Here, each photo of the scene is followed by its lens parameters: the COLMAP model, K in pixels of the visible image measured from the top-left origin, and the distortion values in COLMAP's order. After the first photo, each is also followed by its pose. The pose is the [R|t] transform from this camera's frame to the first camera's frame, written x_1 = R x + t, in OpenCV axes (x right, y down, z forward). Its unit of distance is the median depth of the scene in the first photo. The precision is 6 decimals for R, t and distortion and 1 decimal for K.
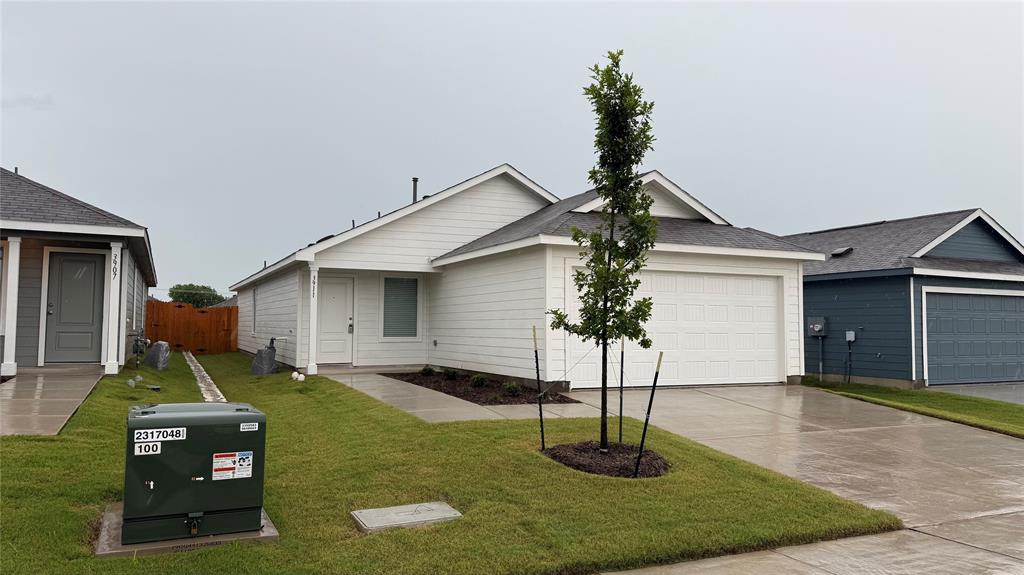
lens RADIAL K [[709.5, 0, 512.0], [0, 709.5, 287.5], [0, 0, 1]] dist [0.084843, -0.115707]
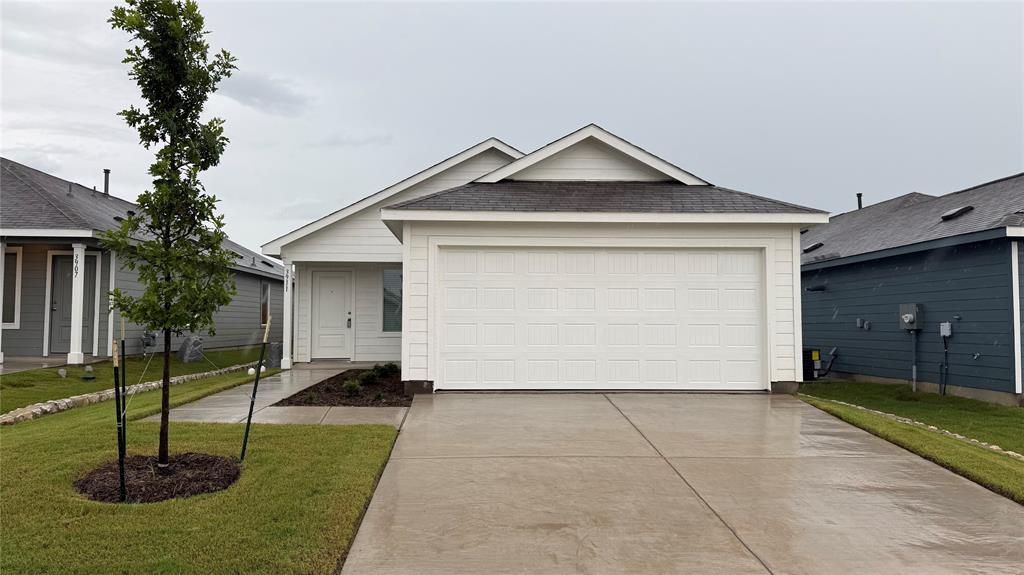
lens RADIAL K [[709.5, 0, 512.0], [0, 709.5, 287.5], [0, 0, 1]] dist [0.084843, -0.115707]
pose [[0.924370, -0.025084, -0.380671, 0.383212], [0.025203, 0.999671, -0.004672, 0.020686], [0.380663, -0.005275, 0.924699, 0.195769]]
